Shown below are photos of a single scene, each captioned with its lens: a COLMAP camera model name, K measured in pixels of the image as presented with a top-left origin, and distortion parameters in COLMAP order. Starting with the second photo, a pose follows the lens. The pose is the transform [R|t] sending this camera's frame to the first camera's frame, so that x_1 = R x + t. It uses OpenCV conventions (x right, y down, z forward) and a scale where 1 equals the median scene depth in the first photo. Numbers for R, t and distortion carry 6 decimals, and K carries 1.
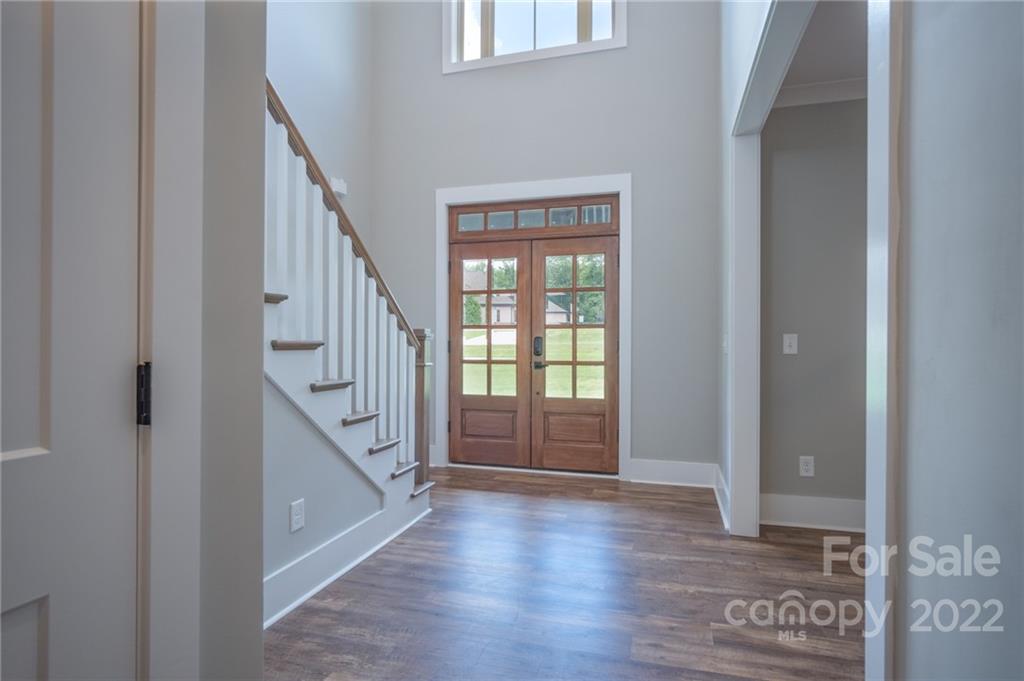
lens RADIAL K [[547.2, 0, 512.0], [0, 547.2, 340.5], [0, 0, 1]] dist [-0.007302, -0.000481]
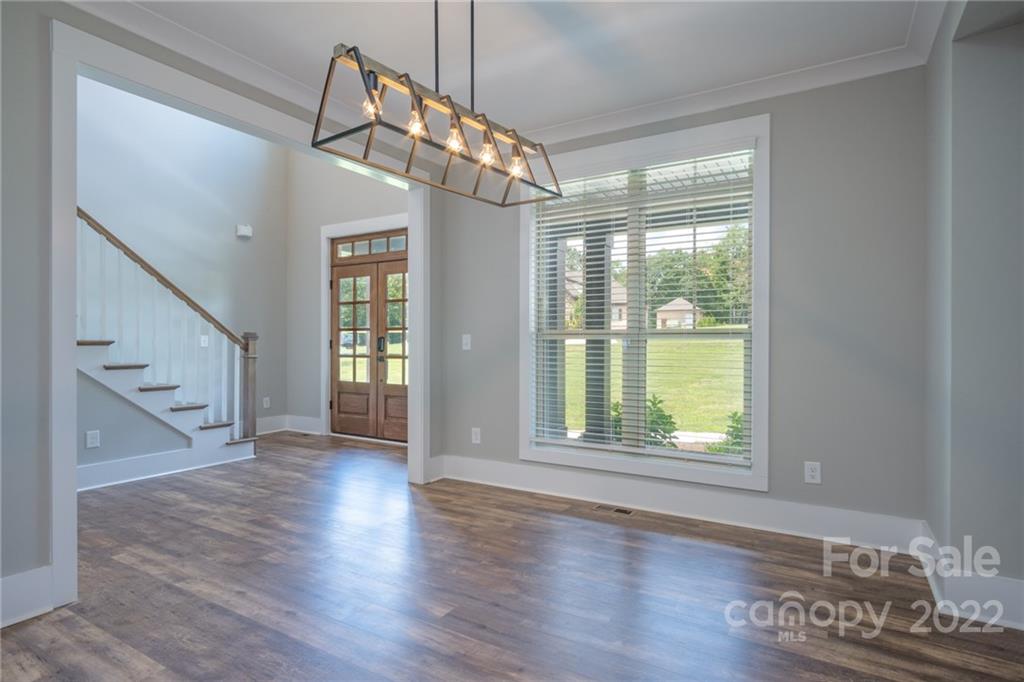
lens RADIAL K [[547.2, 0, 512.0], [0, 547.2, 341.0], [0, 0, 1]] dist [-0.007302, -0.000481]
pose [[0.966912, -0.000953, -0.255107, 0.671395], [0.001590, 0.999996, 0.002293, 0.000058], [0.255104, -0.002623, 0.966910, -0.173883]]
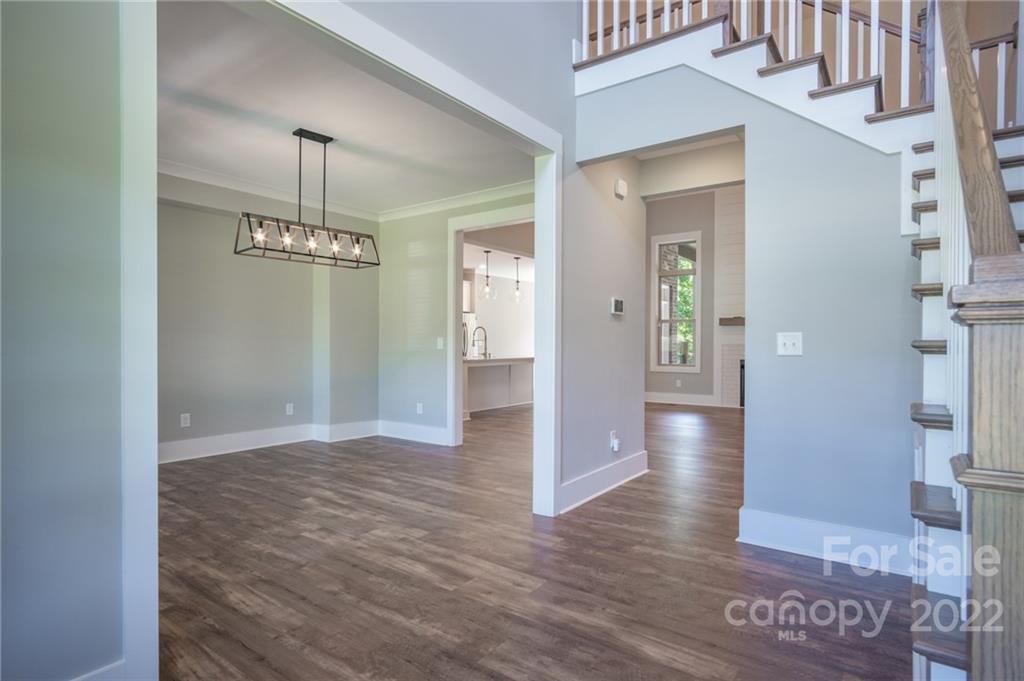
lens RADIAL K [[547.2, 0, 512.0], [0, 547.2, 340.5], [0, 0, 1]] dist [-0.007302, -0.000481]
pose [[-0.940858, -0.002781, 0.338789, -0.060112], [-0.006886, 0.999917, -0.010915, 0.006740], [-0.338730, -0.012602, -0.940799, 0.919360]]
